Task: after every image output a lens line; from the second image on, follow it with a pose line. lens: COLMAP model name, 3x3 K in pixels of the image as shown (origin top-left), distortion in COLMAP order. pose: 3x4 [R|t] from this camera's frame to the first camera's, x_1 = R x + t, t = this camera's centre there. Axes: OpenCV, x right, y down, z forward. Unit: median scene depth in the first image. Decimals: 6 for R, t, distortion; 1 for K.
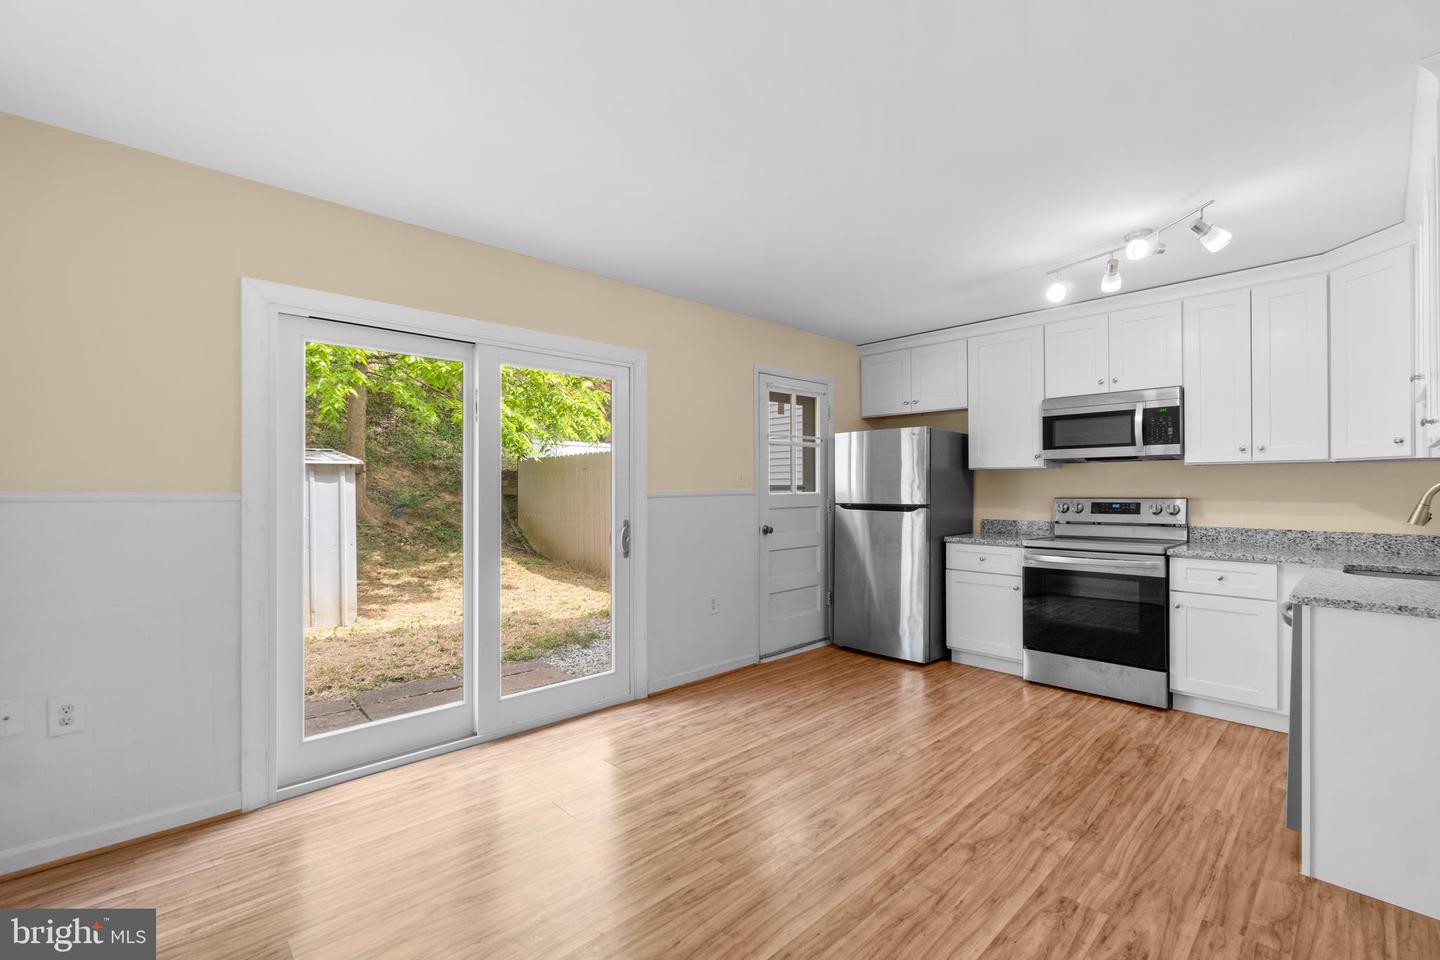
lens RADIAL K [[609.7, 0, 740.8], [0, 609.7, 485.1], [0, 0, 1]] dist [-0.000611, 0.000379]
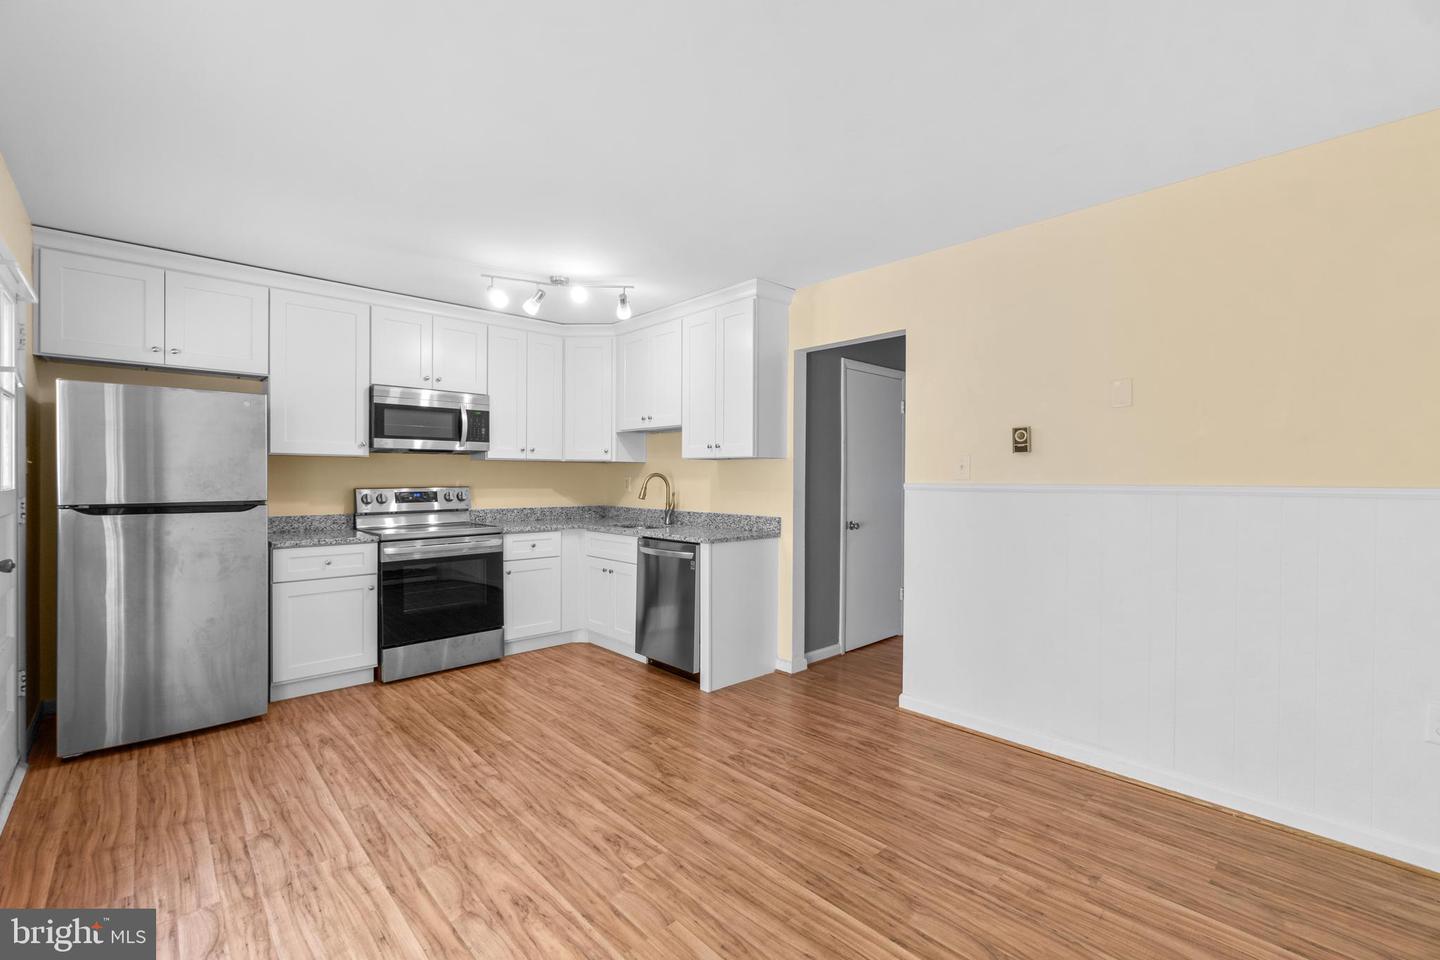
lens RADIAL K [[606.1, 0, 703.5], [0, 606.1, 481.4], [0, 0, 1]] dist [-0.003443, 0.000351]
pose [[0.054808, -0.007914, 0.998466, -0.476471], [-0.010758, 0.999906, 0.008516, -0.004861], [-0.998439, -0.011208, 0.054718, 0.498440]]
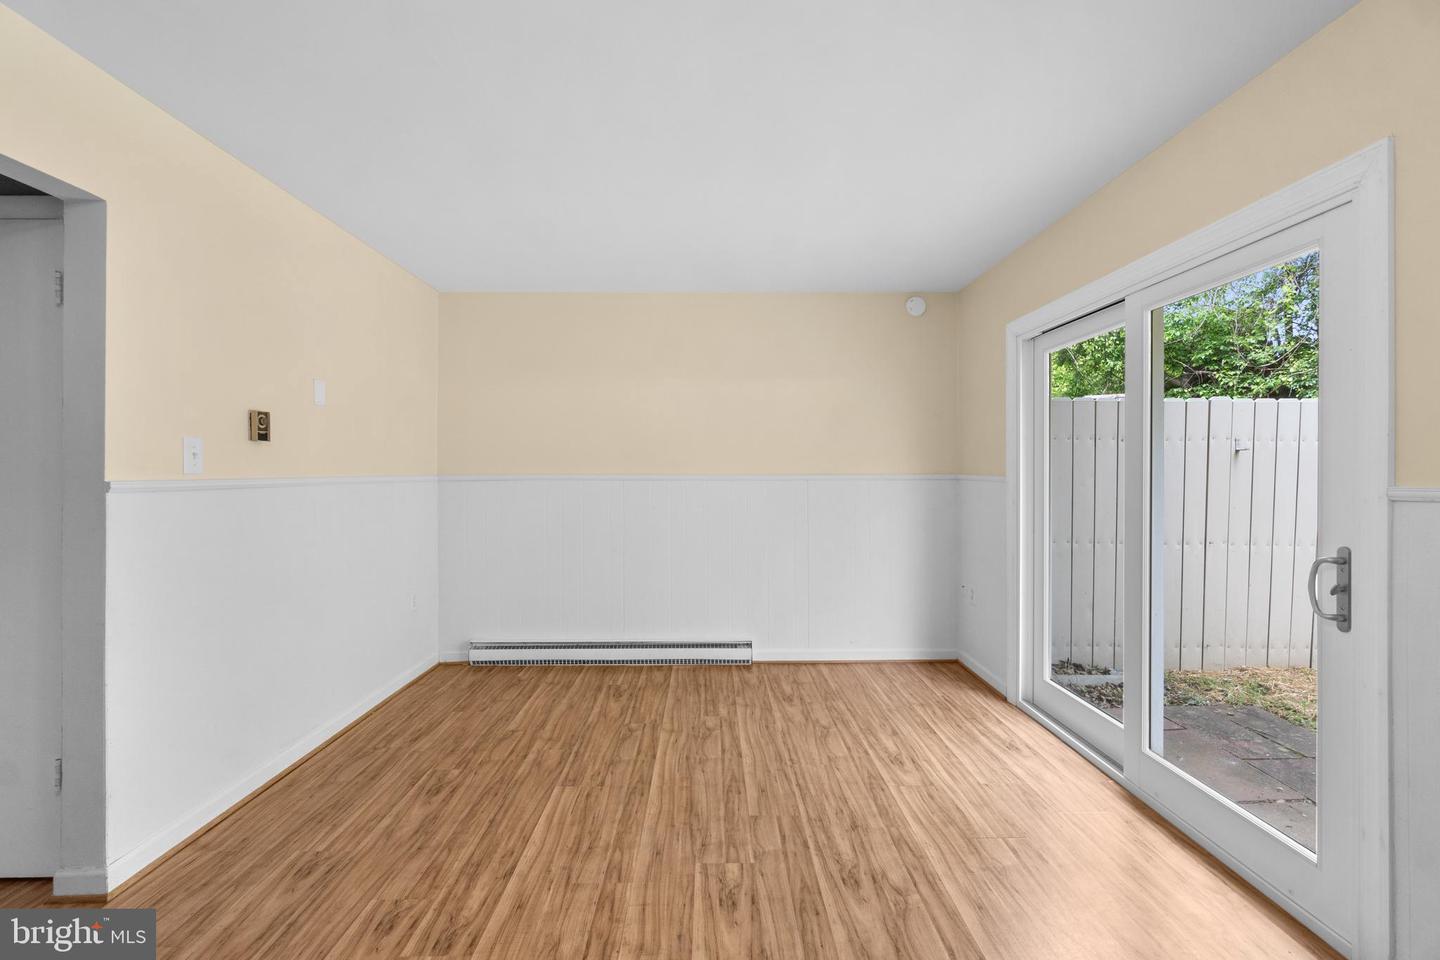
lens RADIAL K [[633.4, 0, 715.7], [0, 633.4, 468.6], [0, 0, 1]] dist [-0.001292, -0.000126]
pose [[-0.703842, -0.006248, -0.710330, 0.453756], [0.002816, 0.999929, -0.011585, 0.000893], [0.710351, -0.010154, -0.703774, 0.960930]]
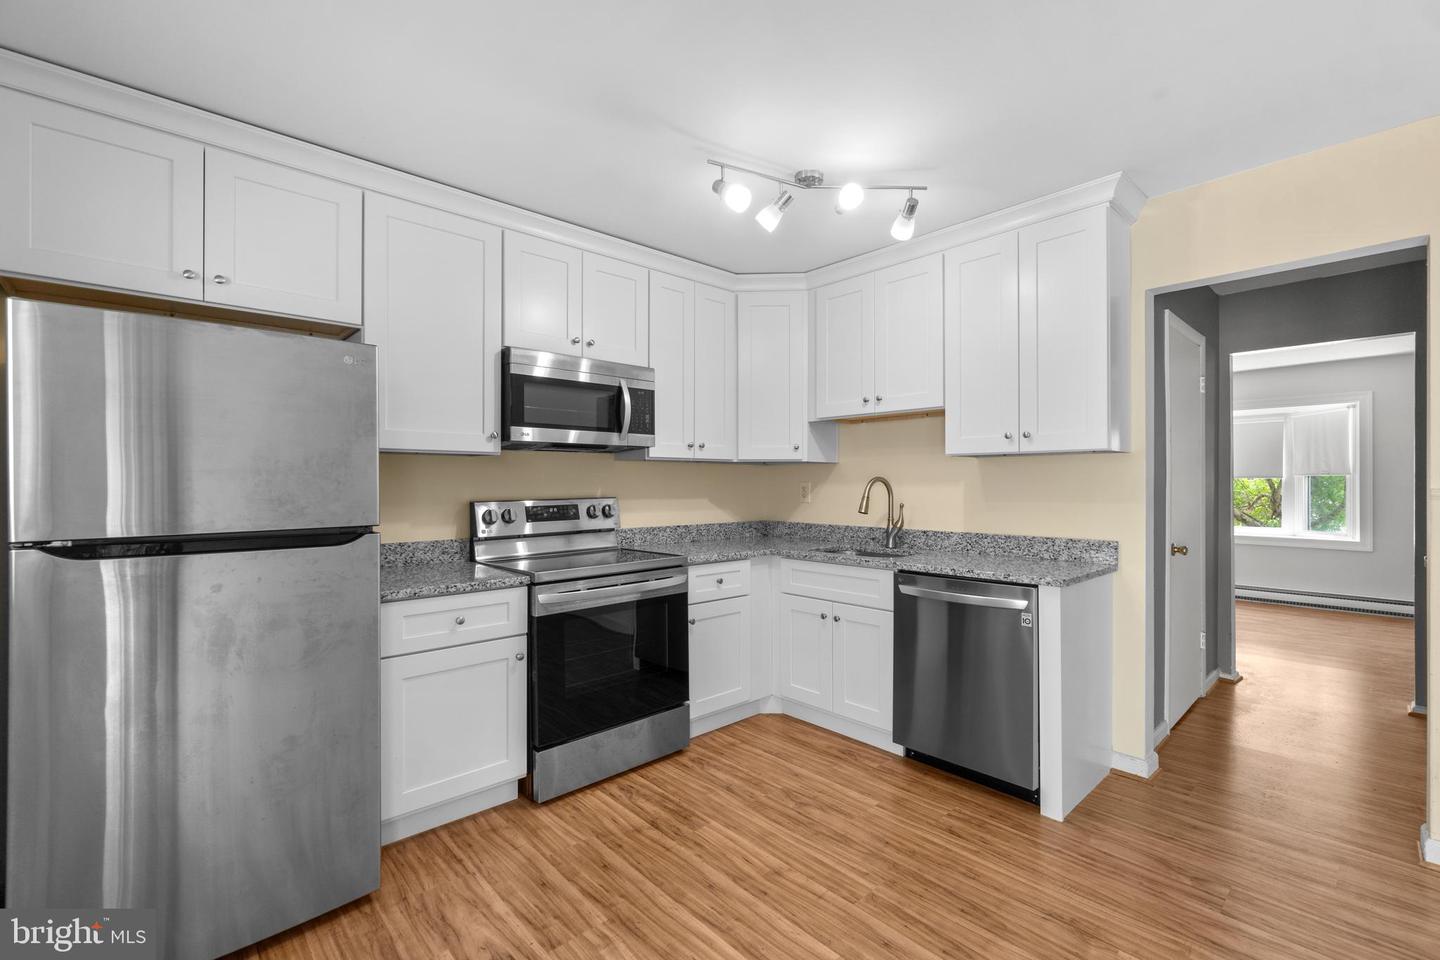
lens RADIAL K [[618.1, 0, 721.3], [0, 618.1, 482.1], [0, 0, 1]] dist [-0.001716, 0.000206]
pose [[0.054940, 0.001025, 0.998489, -0.151082], [-0.004182, 0.999991, -0.000797, -0.000613], [-0.998481, -0.004132, 0.054944, 0.853000]]
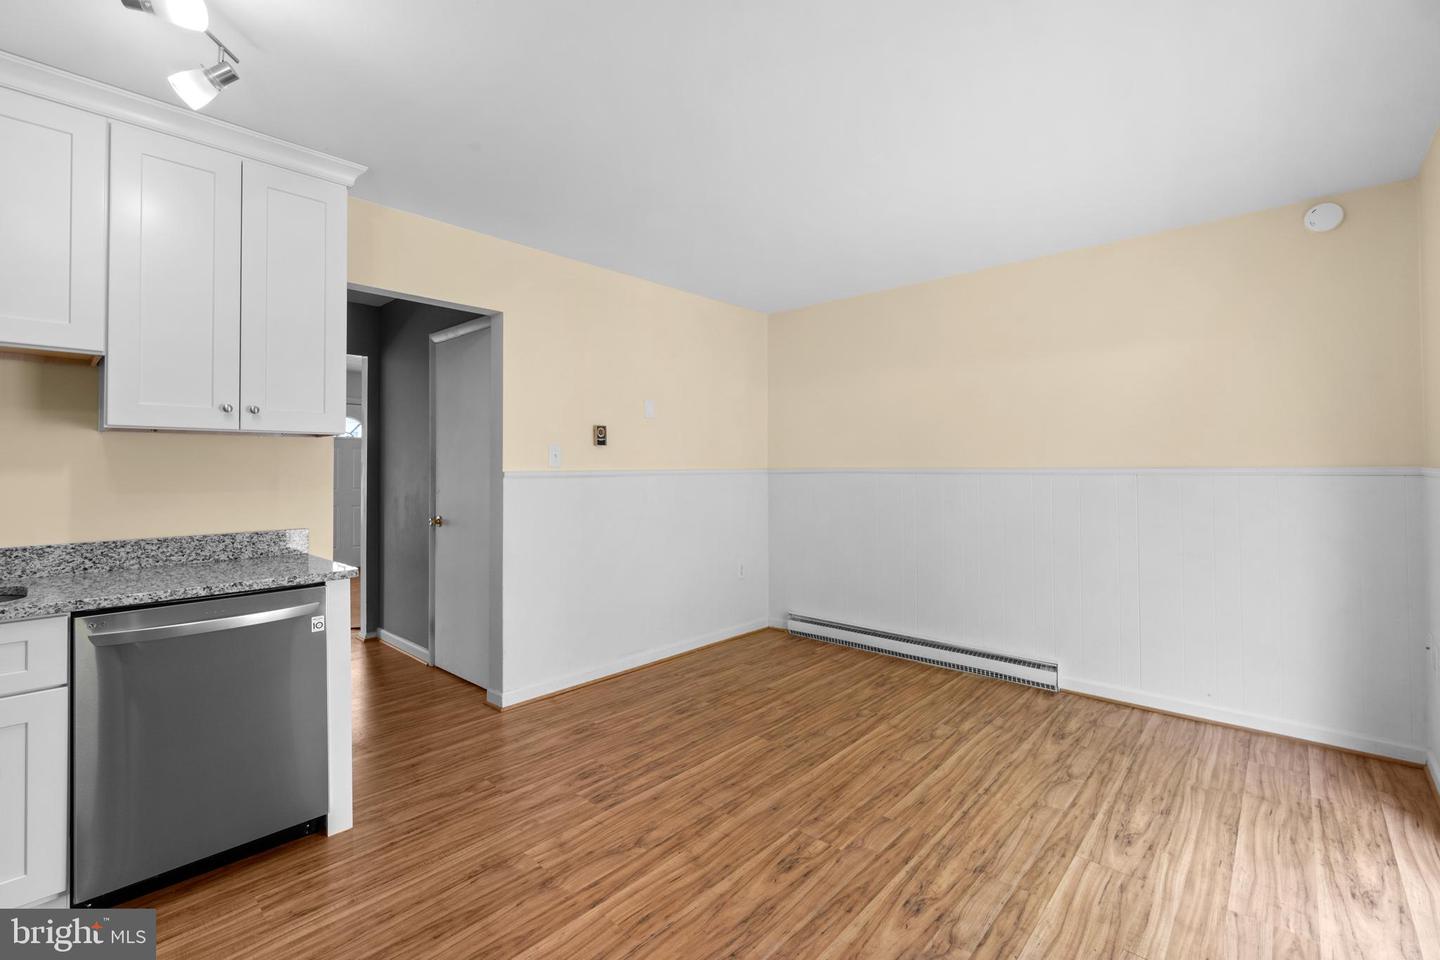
lens RADIAL K [[641.1, 0, 700.3], [0, 641.1, 451.7], [0, 0, 1]] dist [-0.007525, 0.004175]
pose [[-0.999884, 0.001611, -0.015171, 0.169609], [0.002031, 0.999613, -0.027733, 0.000475], [0.015121, -0.027761, -0.999500, 1.167387]]
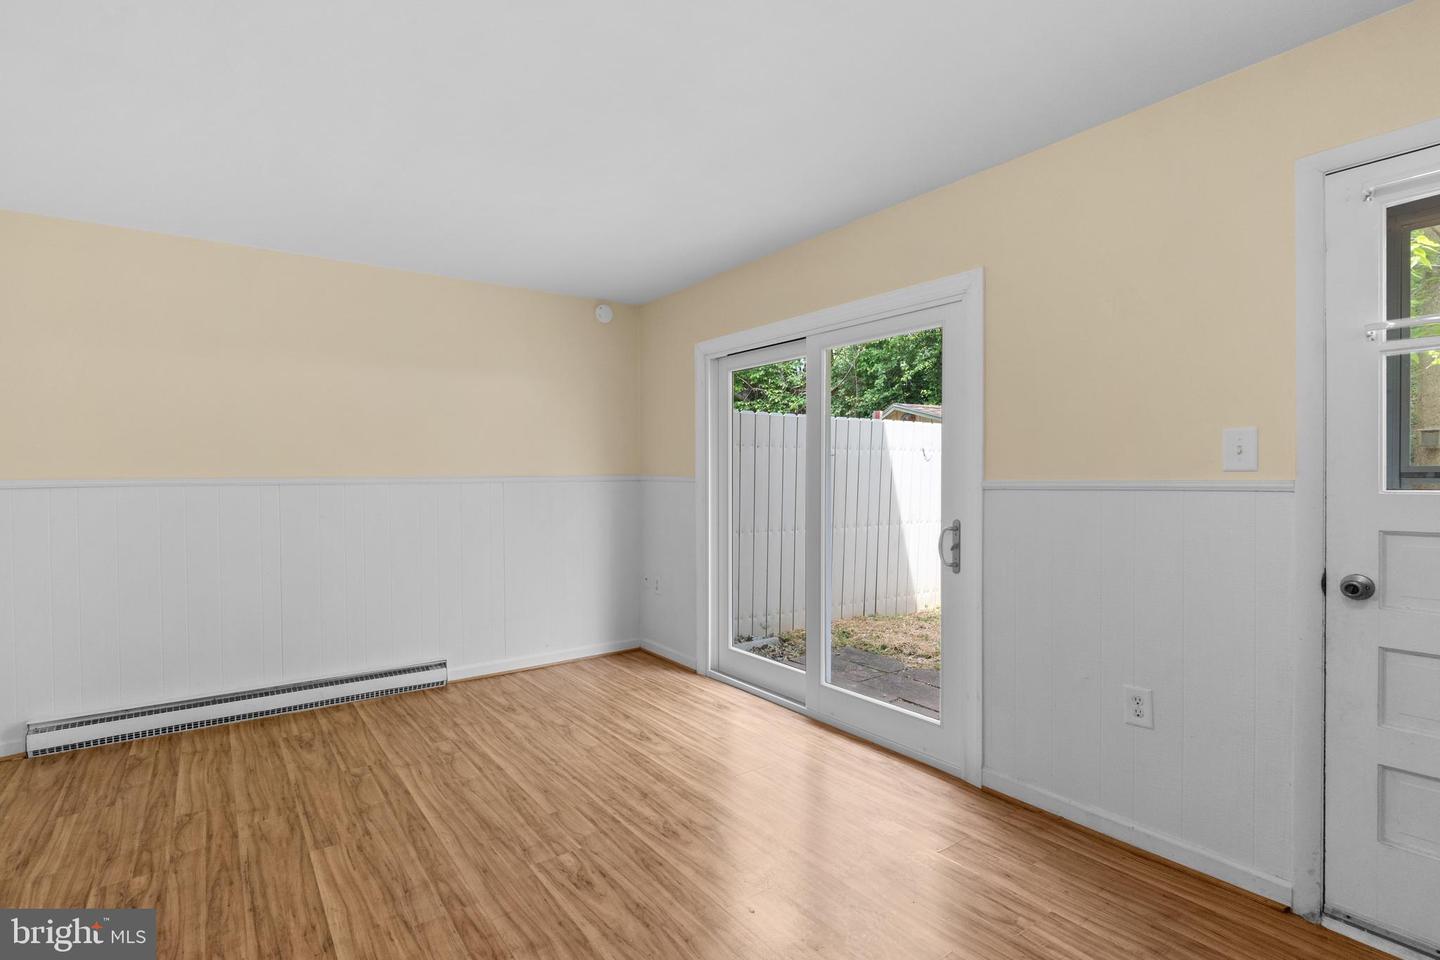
lens RADIAL K [[697.5, 0, 684.3], [0, 697.5, 477.5], [0, 0, 1]] dist [-0.002363, 0.001465]
pose [[-0.179625, 0.004321, -0.983726, 0.642178], [0.010085, 0.999946, 0.002550, 0.000487], [0.983684, -0.009463, -0.179659, 0.801725]]
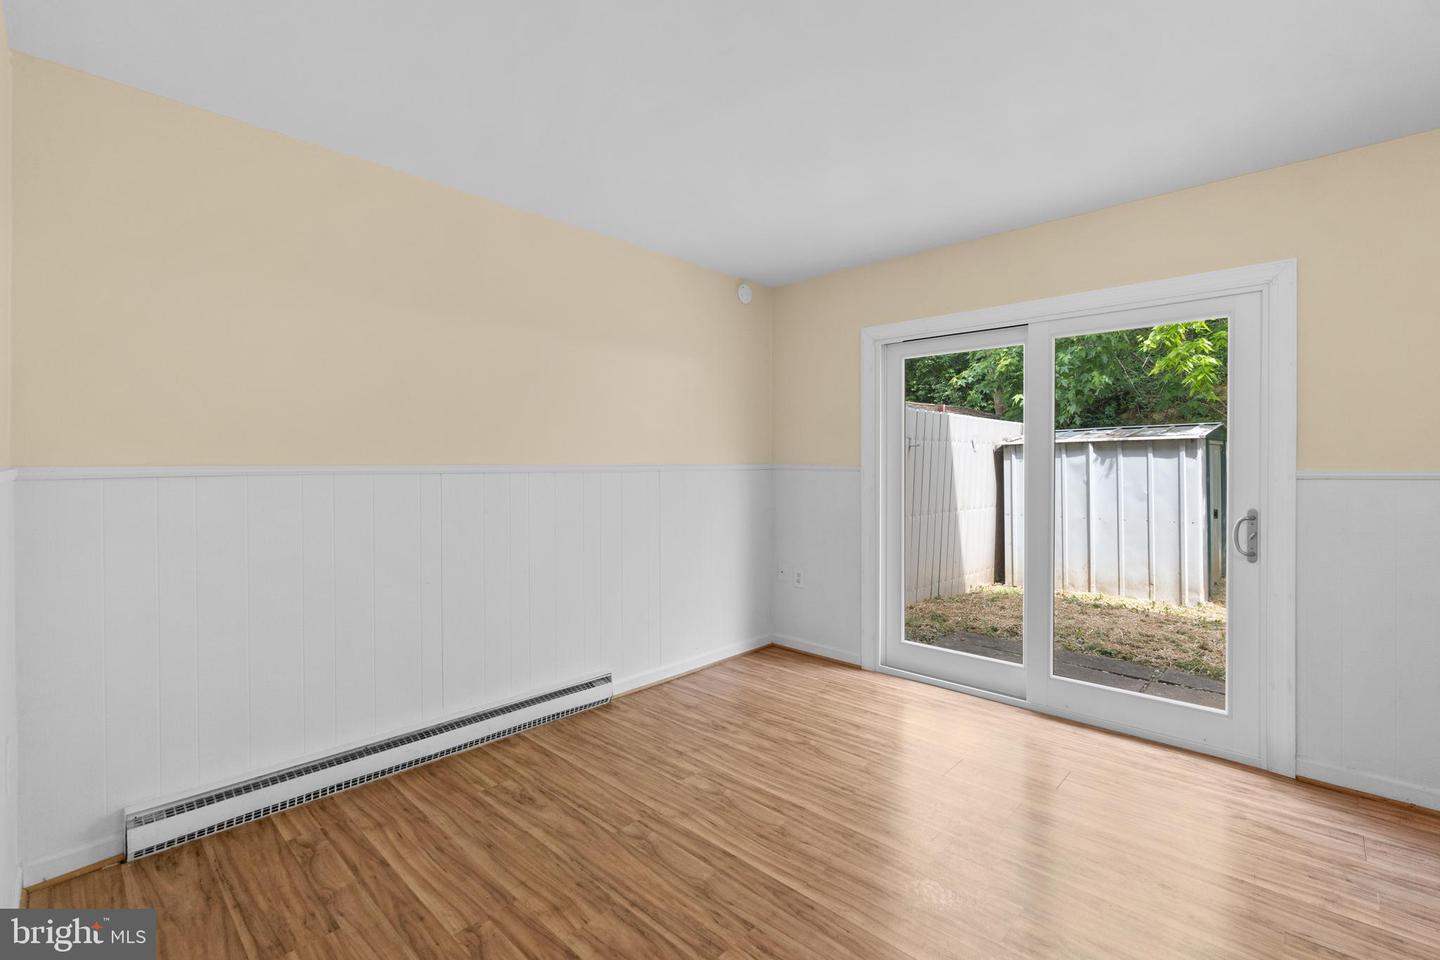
lens RADIAL K [[645.9, 0, 721.9], [0, 645.9, 459.6], [0, 0, 1]] dist [-0.003893, -0.000121]
pose [[0.042084, -0.008073, -0.999081, 0.513712], [0.000167, 0.999967, -0.008073, 0.005557], [0.999114, 0.000173, 0.042084, 0.347850]]
